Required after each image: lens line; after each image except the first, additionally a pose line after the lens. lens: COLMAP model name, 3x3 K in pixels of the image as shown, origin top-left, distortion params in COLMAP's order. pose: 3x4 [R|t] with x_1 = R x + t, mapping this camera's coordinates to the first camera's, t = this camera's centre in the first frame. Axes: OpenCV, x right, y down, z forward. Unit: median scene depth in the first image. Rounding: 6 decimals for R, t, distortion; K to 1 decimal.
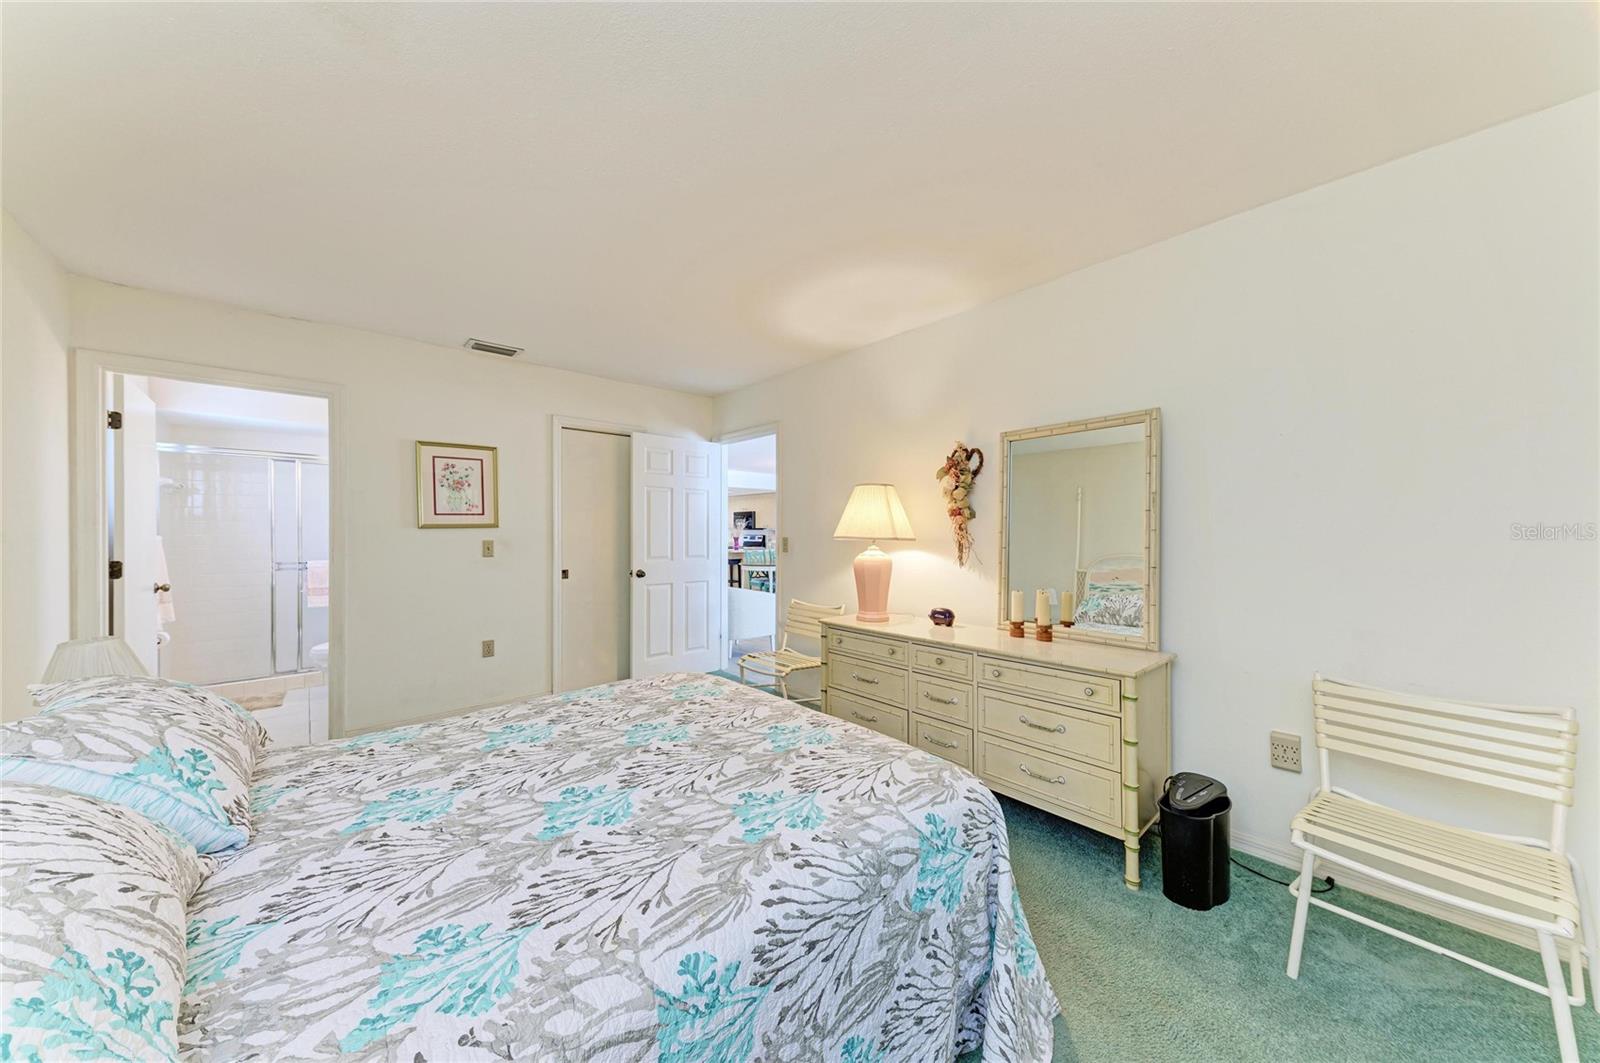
lens RADIAL K [[521.7, 0, 805.3], [0, 521.7, 533.2], [0, 0, 1]] dist [-0.001688, -0.000119]
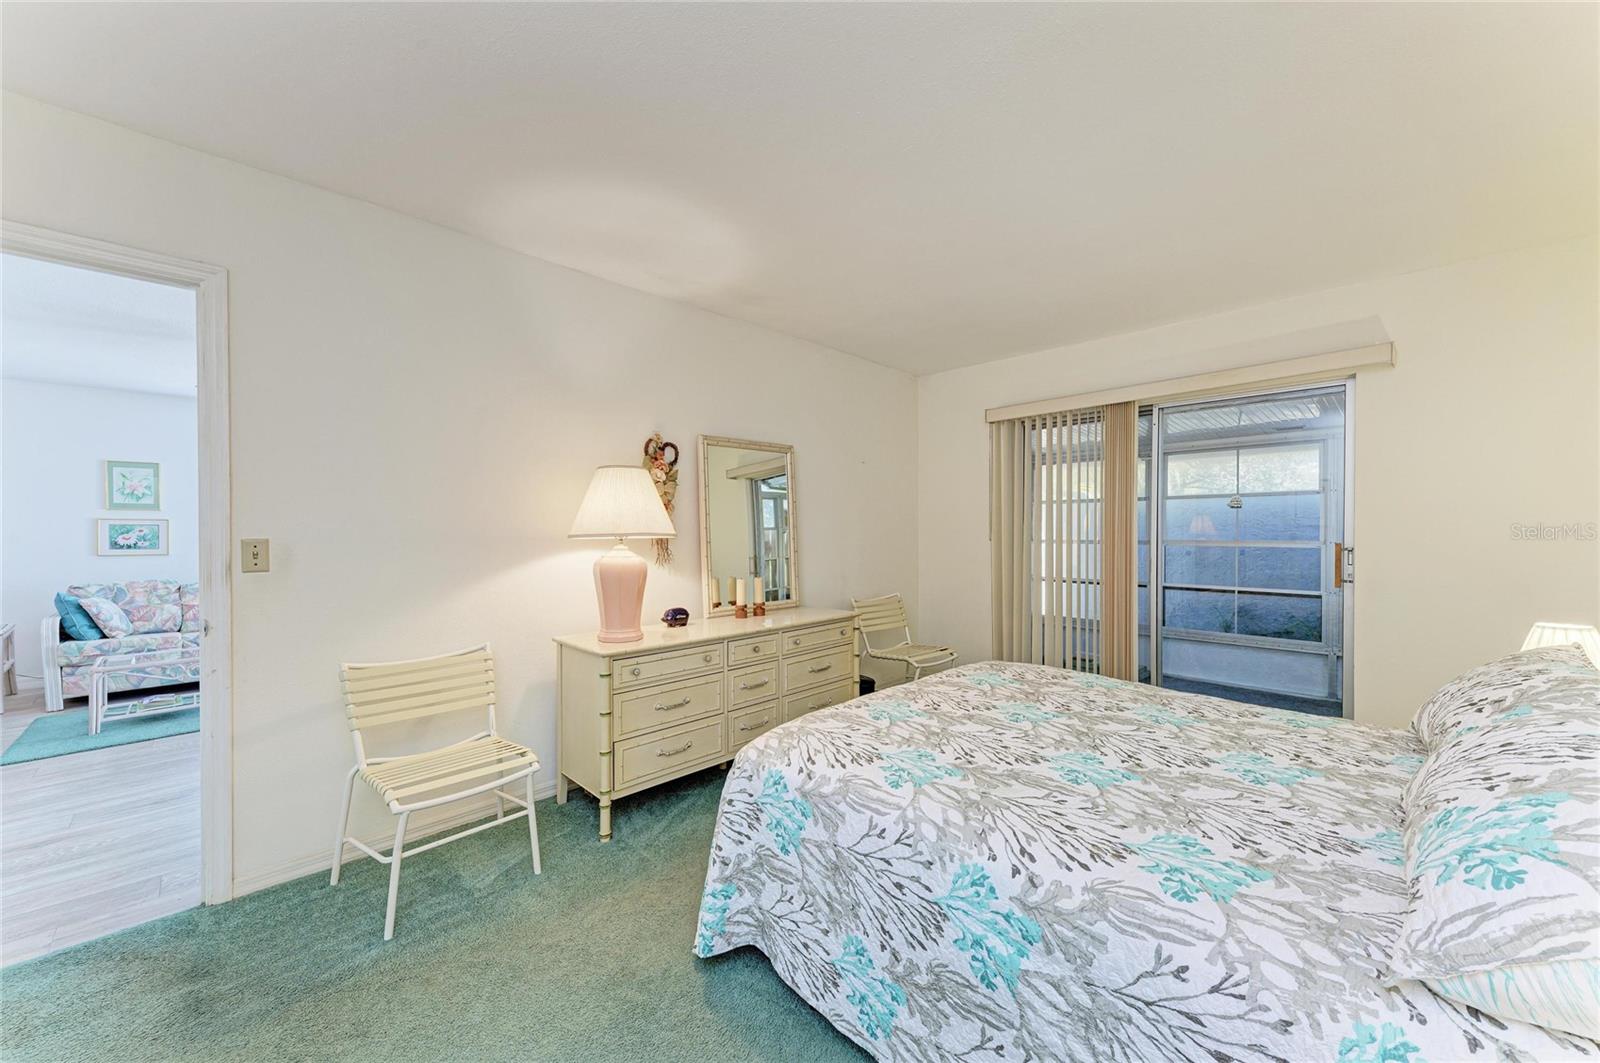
lens RADIAL K [[596.3, 0, 804.2], [0, 596.3, 536.4], [0, 0, 1]] dist [-0.000039, 0.000111]
pose [[-0.033539, -0.013737, 0.999343, -0.936981], [0.001013, 0.999905, 0.013779, -0.000853], [-0.999437, 0.001475, -0.033522, 0.918378]]
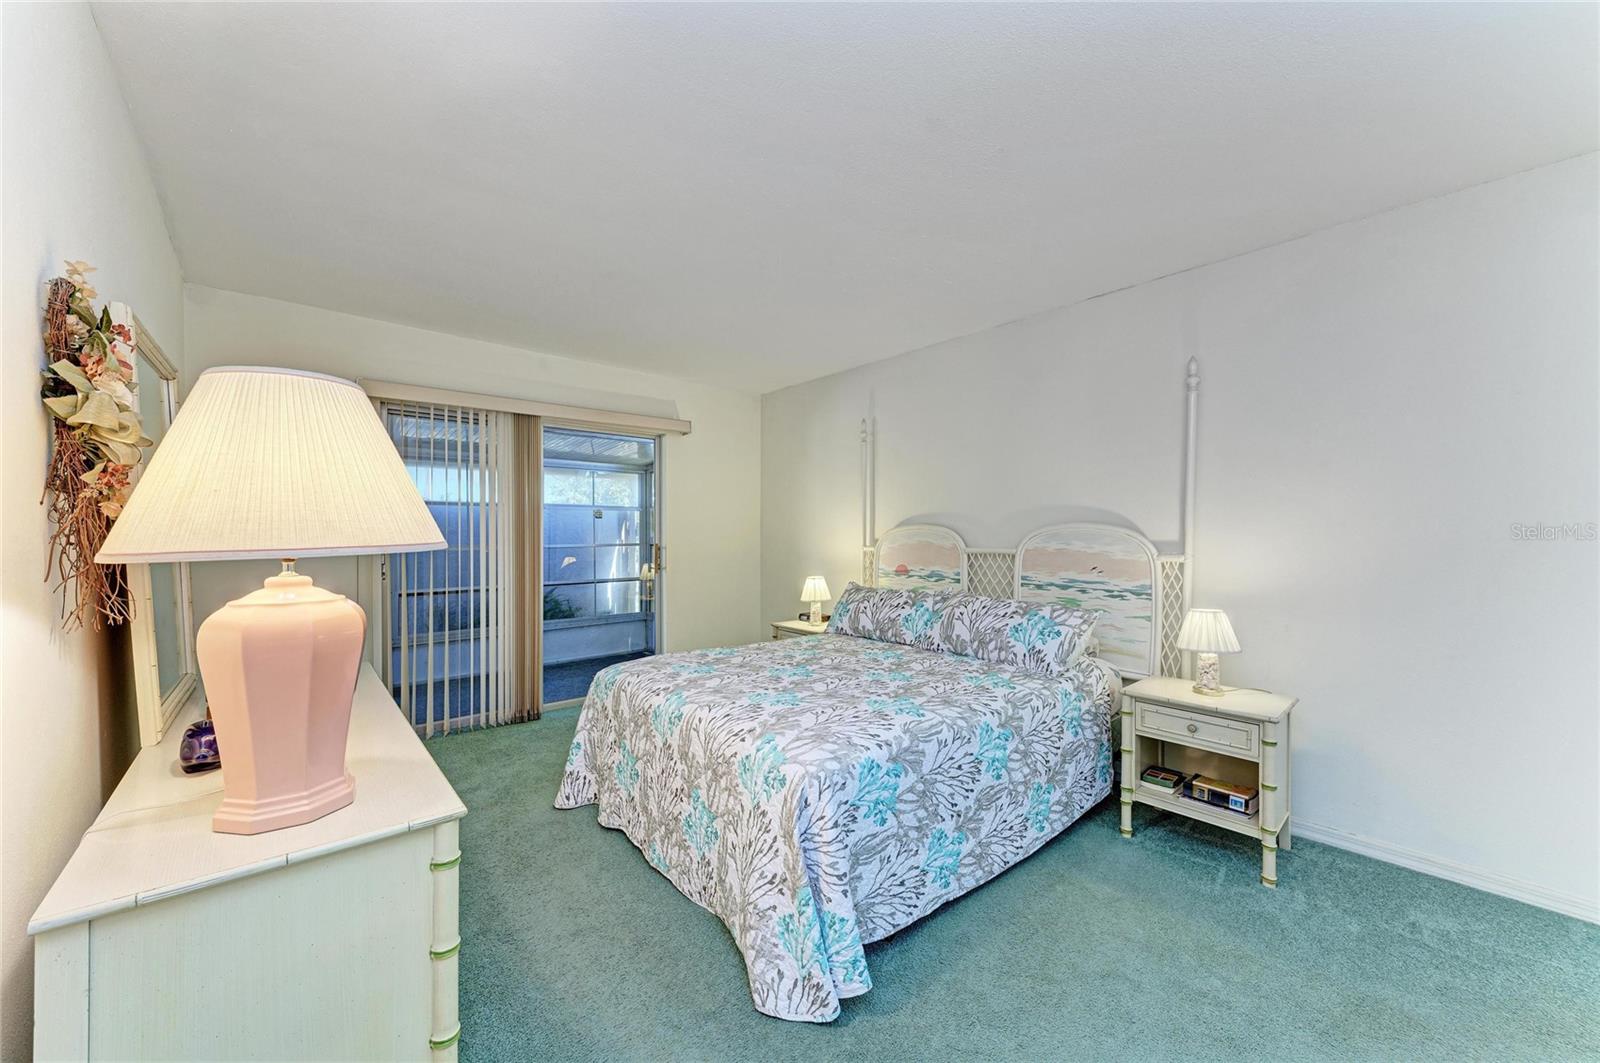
lens RADIAL K [[596.3, 0, 799.9], [0, 596.3, 534.2], [0, 0, 1]] dist [-0.000039, 0.000111]
pose [[-0.999112, -0.001525, 0.042094, -0.091057], [-0.001426, 0.999996, 0.002390, -0.002121], [-0.042097, 0.002328, -0.999111, 1.780114]]
